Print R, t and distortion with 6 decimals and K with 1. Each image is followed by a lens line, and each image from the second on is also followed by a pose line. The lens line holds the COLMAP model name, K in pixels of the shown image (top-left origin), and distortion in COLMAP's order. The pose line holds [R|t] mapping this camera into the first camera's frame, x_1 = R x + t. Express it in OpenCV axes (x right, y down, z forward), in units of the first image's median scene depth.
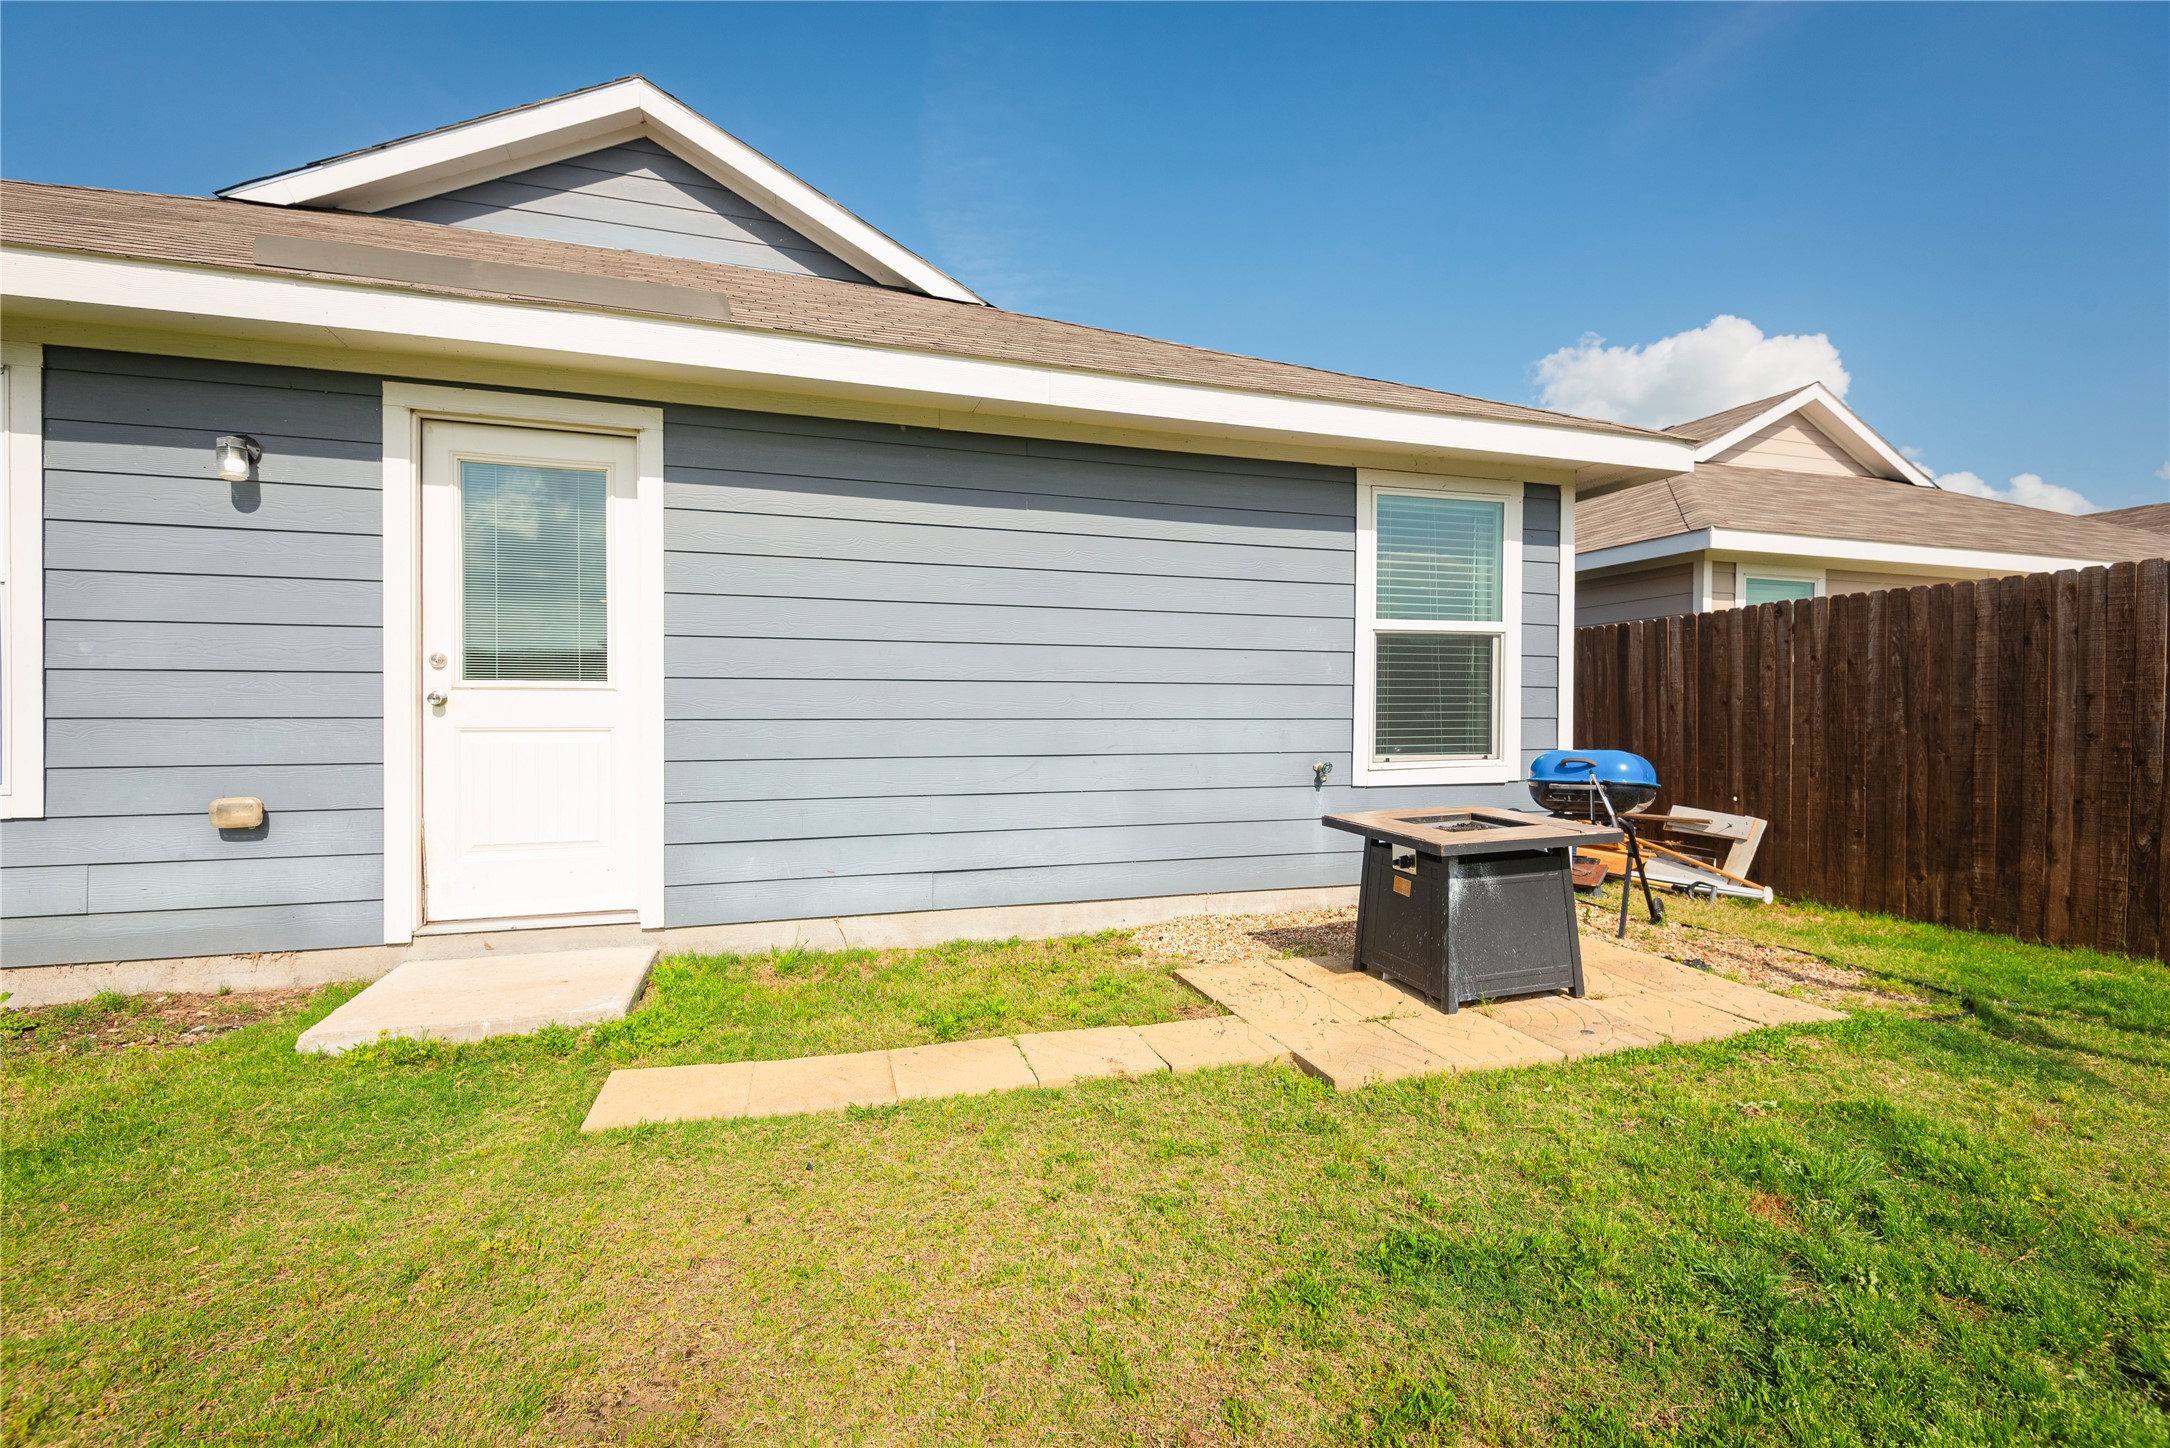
lens RADIAL K [[975.9, 0, 1079.6], [0, 975.9, 721.6], [0, 0, 1]] dist [0.036912, -0.023284]
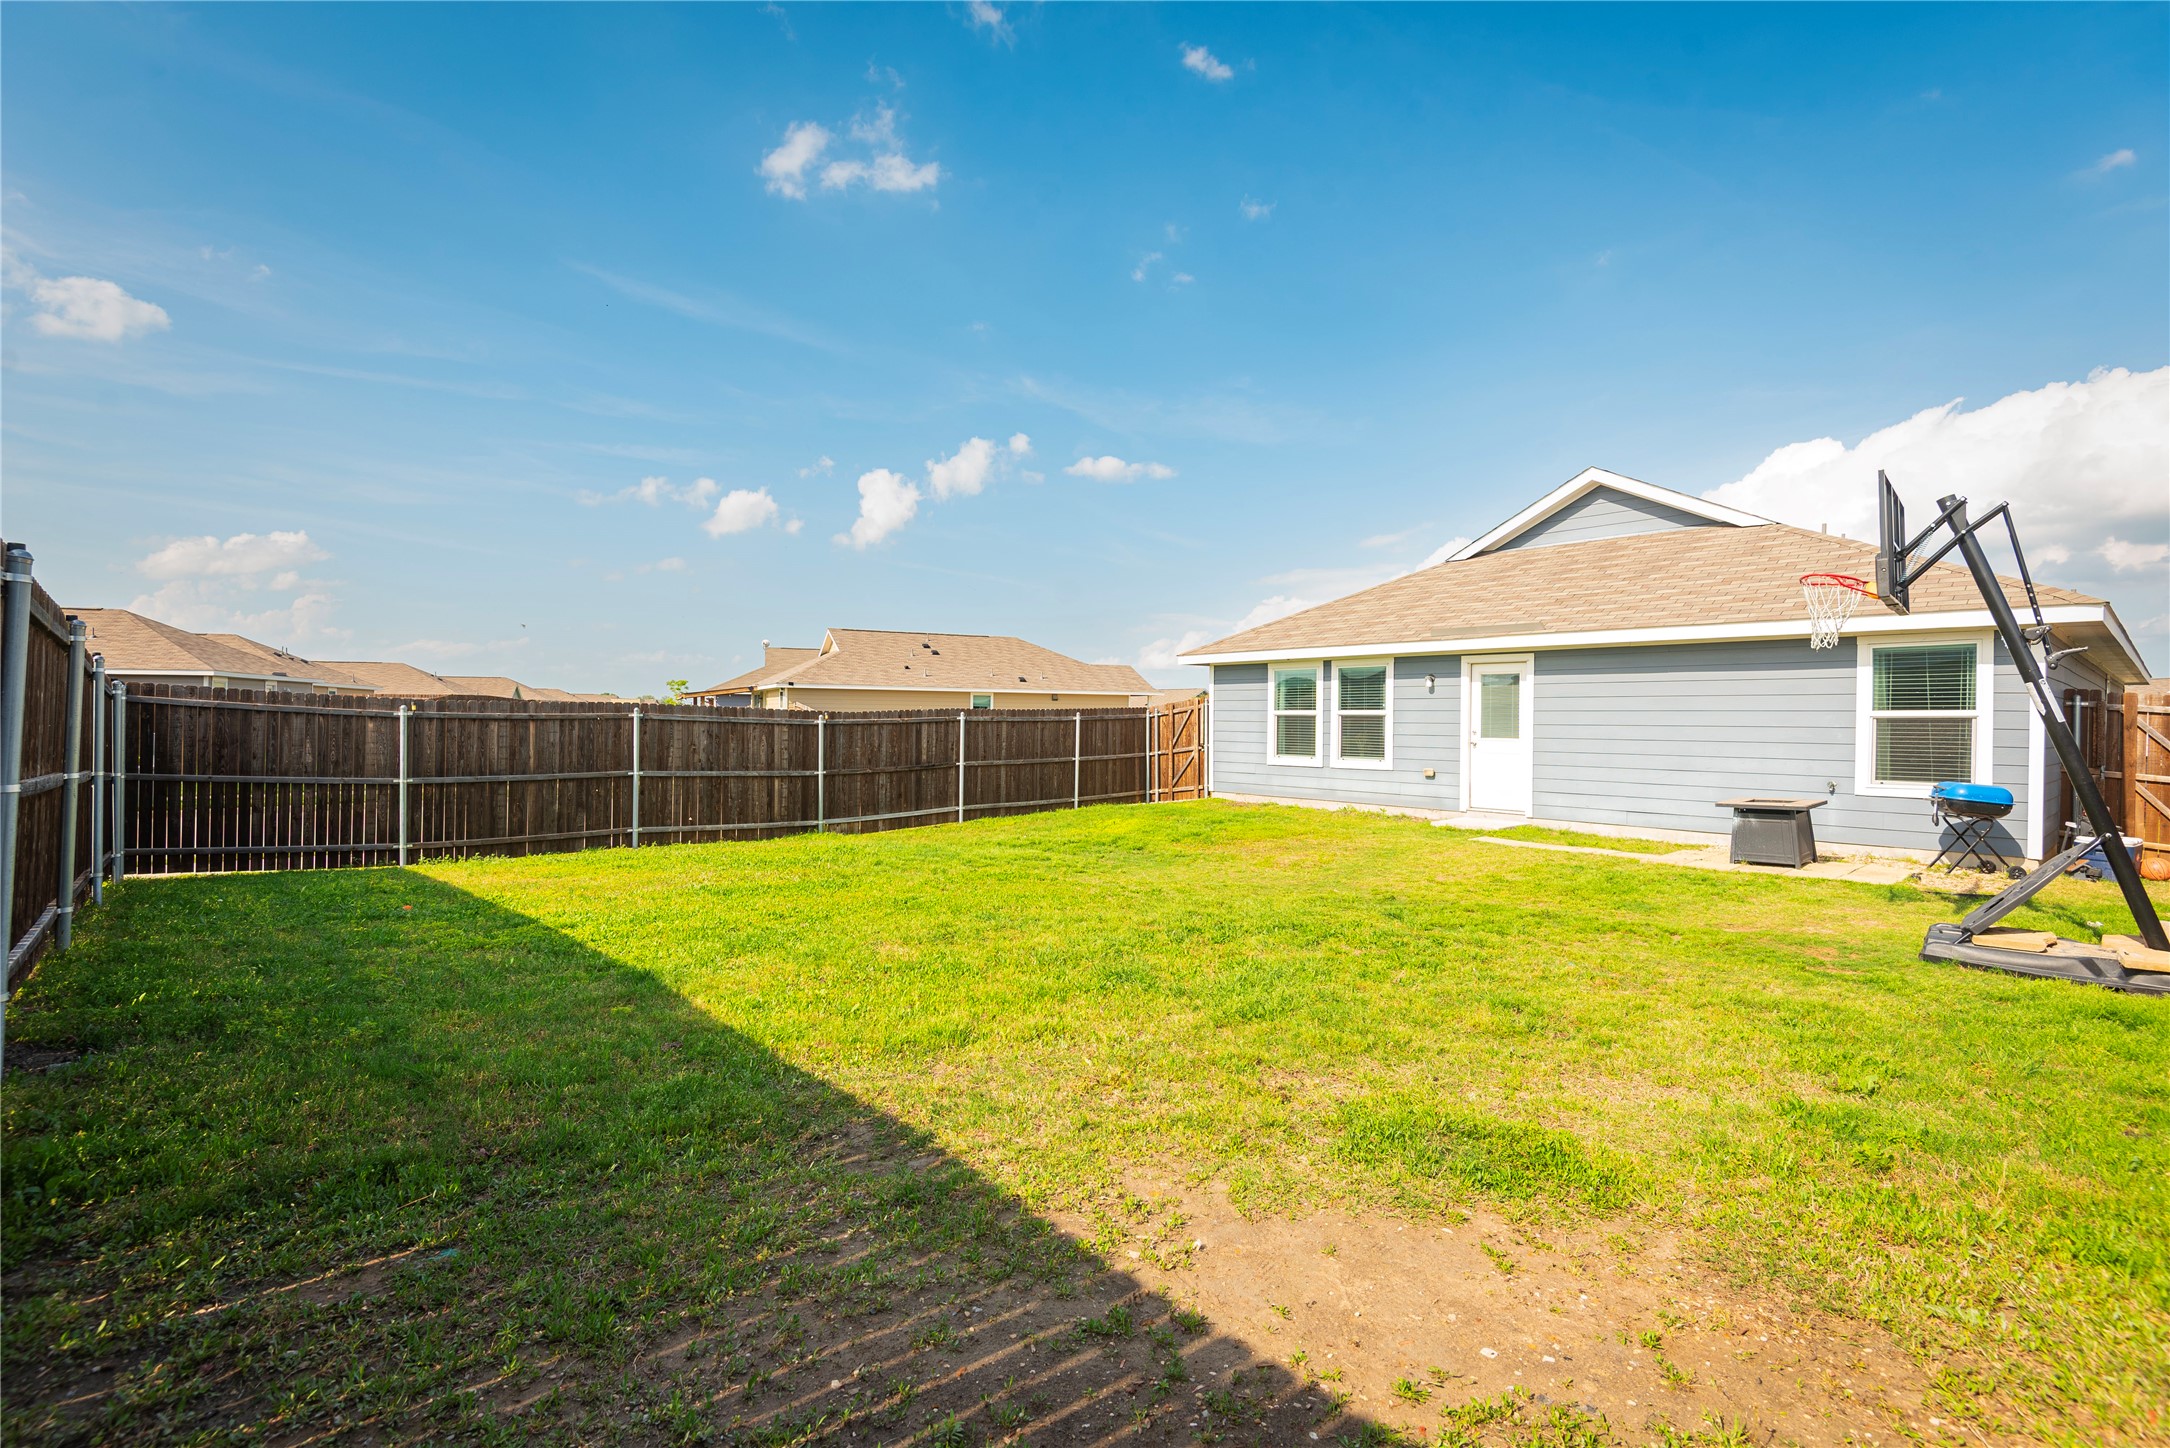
lens RADIAL K [[975.9, 0, 1079.6], [0, 975.9, 721.6], [0, 0, 1]] dist [0.036912, -0.023284]
pose [[0.395219, 0.007119, -0.918559, 1.875523], [-0.009829, 0.999945, 0.003521, -0.092815], [0.918534, 0.007637, 0.395268, -1.560748]]
